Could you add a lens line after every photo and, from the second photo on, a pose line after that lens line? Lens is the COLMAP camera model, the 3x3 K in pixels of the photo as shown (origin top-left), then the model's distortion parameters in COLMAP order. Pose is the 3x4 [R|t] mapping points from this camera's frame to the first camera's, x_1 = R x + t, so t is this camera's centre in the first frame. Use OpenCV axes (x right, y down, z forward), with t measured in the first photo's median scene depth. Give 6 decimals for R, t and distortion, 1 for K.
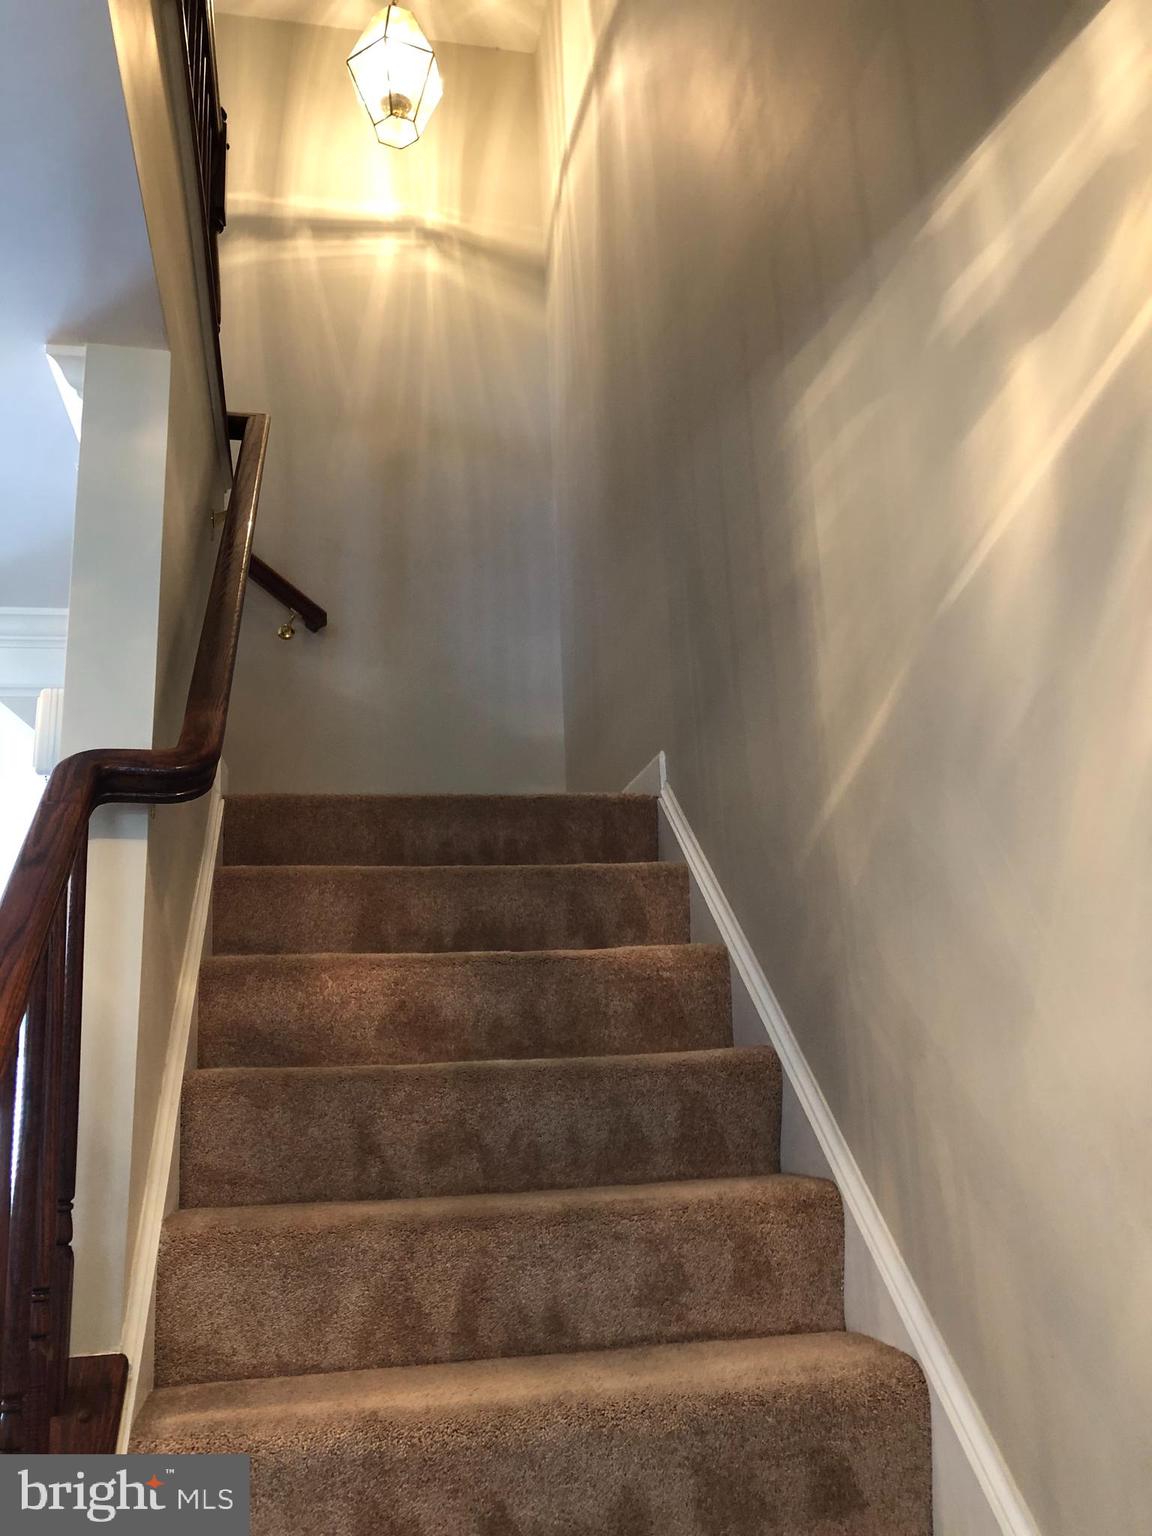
lens RADIAL K [[1270.6, 0, 576.0], [0, 1270.6, 768.0], [0, 0, 1]] dist [-0.001160, -0.000948]
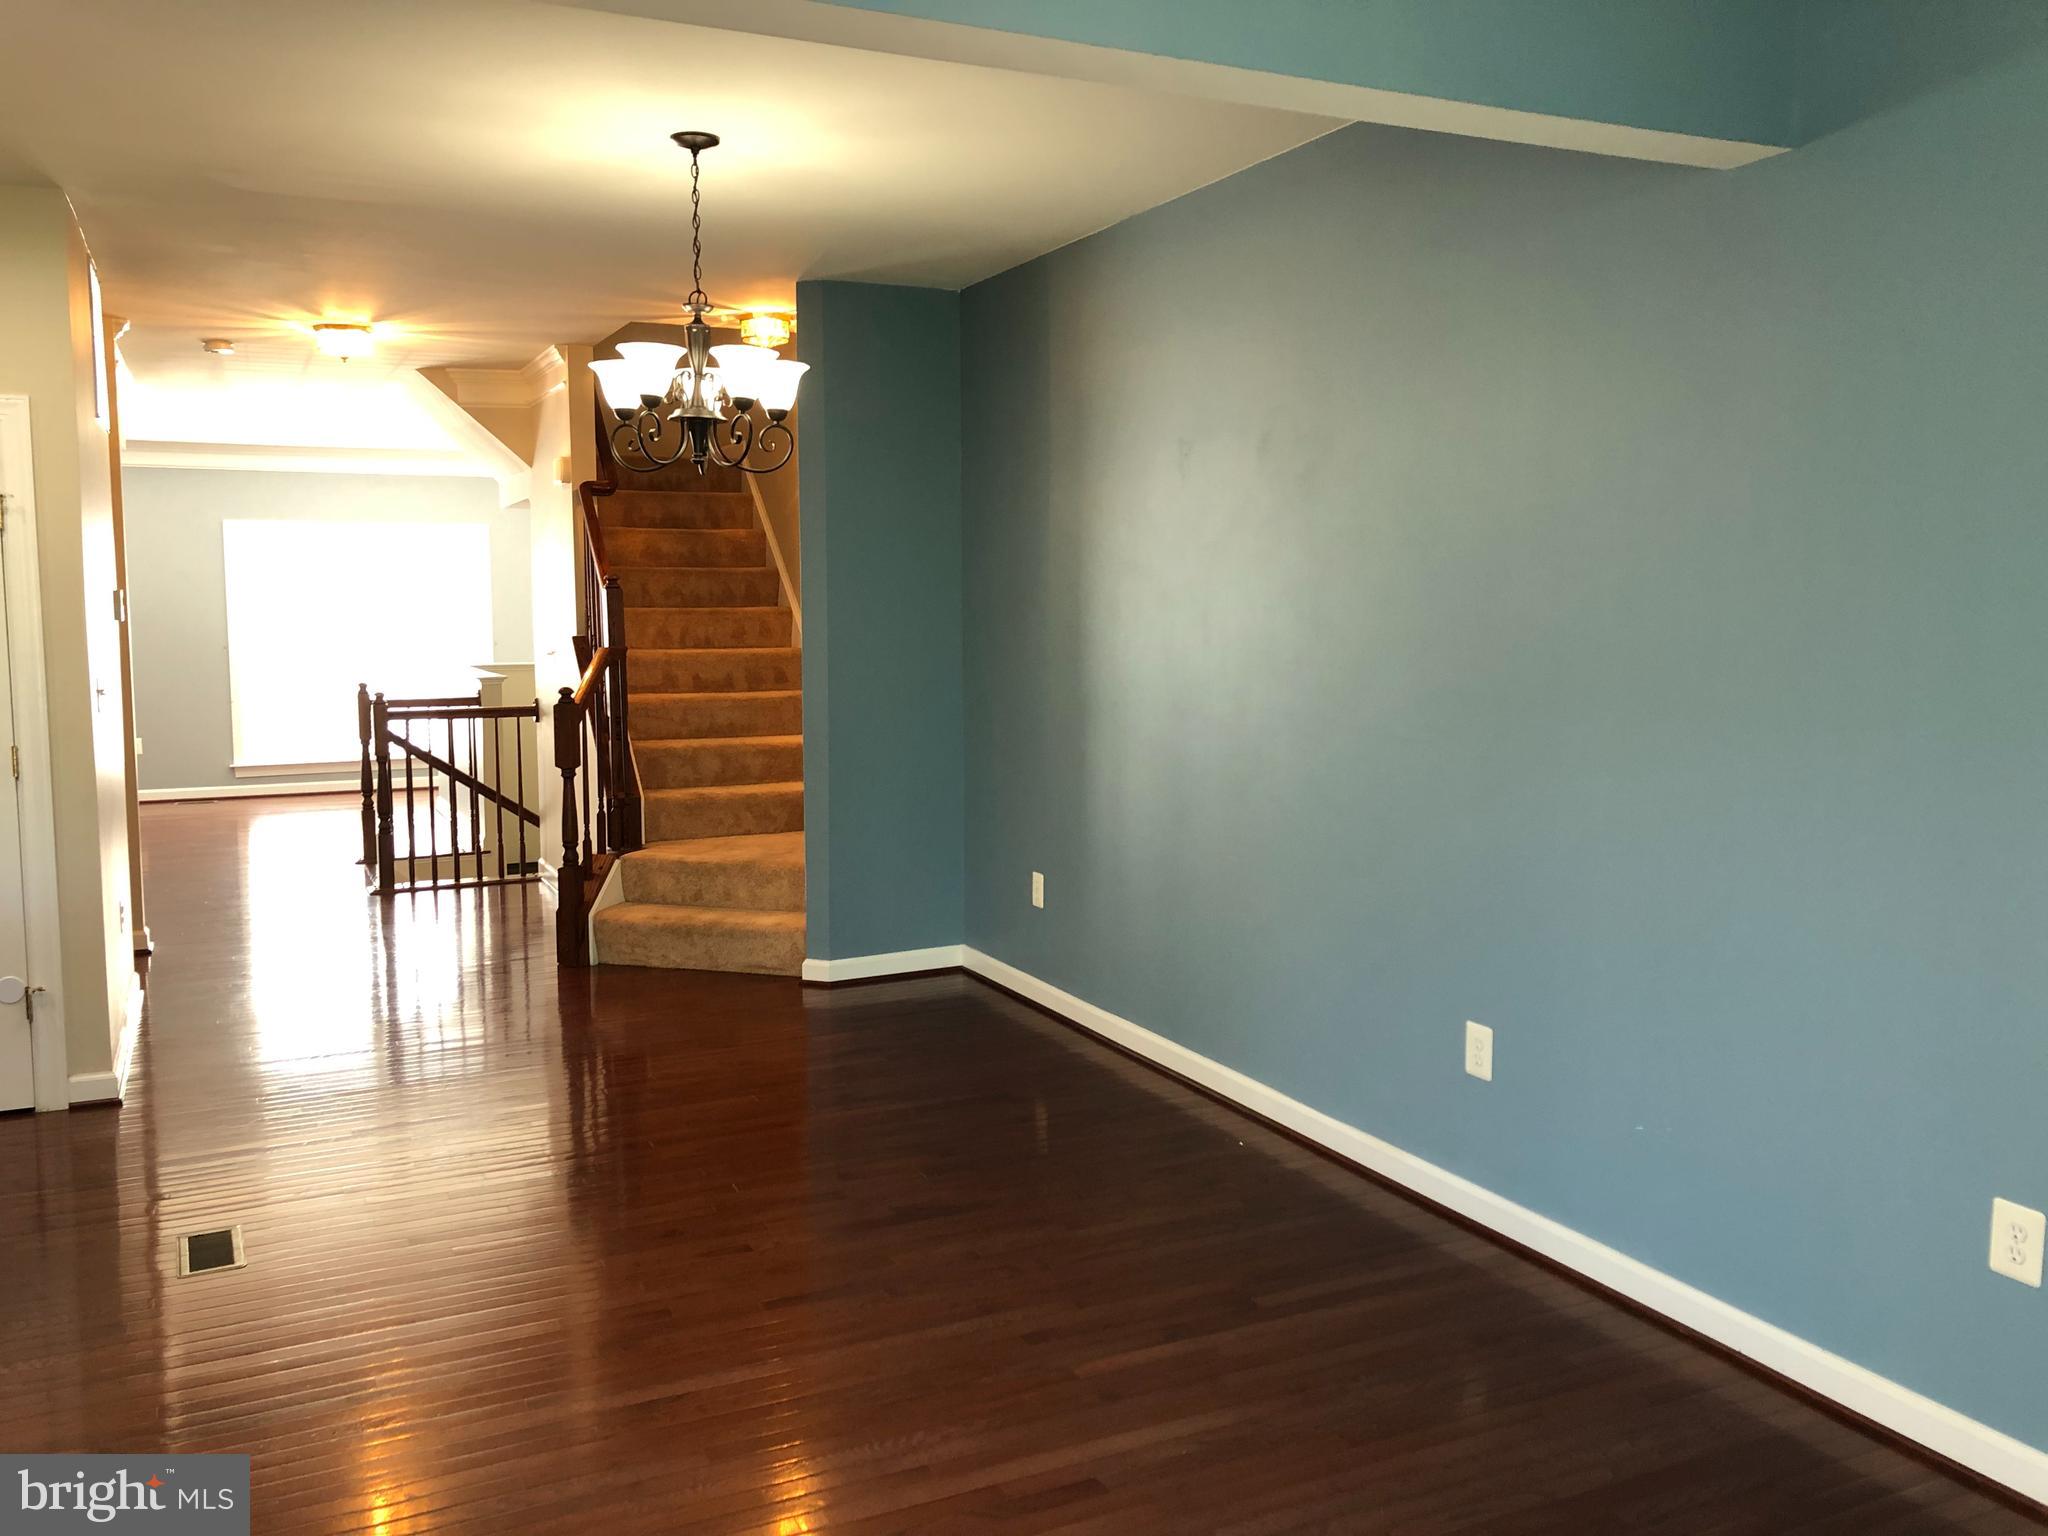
lens RADIAL K [[1694.2, 0, 1024.0], [0, 1694.2, 768.0], [0, 0, 1]] dist [-0.001160, -0.000948]
pose [[0.971447, 0.012358, 0.236934, -0.217508], [-0.088308, 0.945724, 0.312742, -0.621651], [-0.220210, -0.324736, 0.919812, -2.901986]]
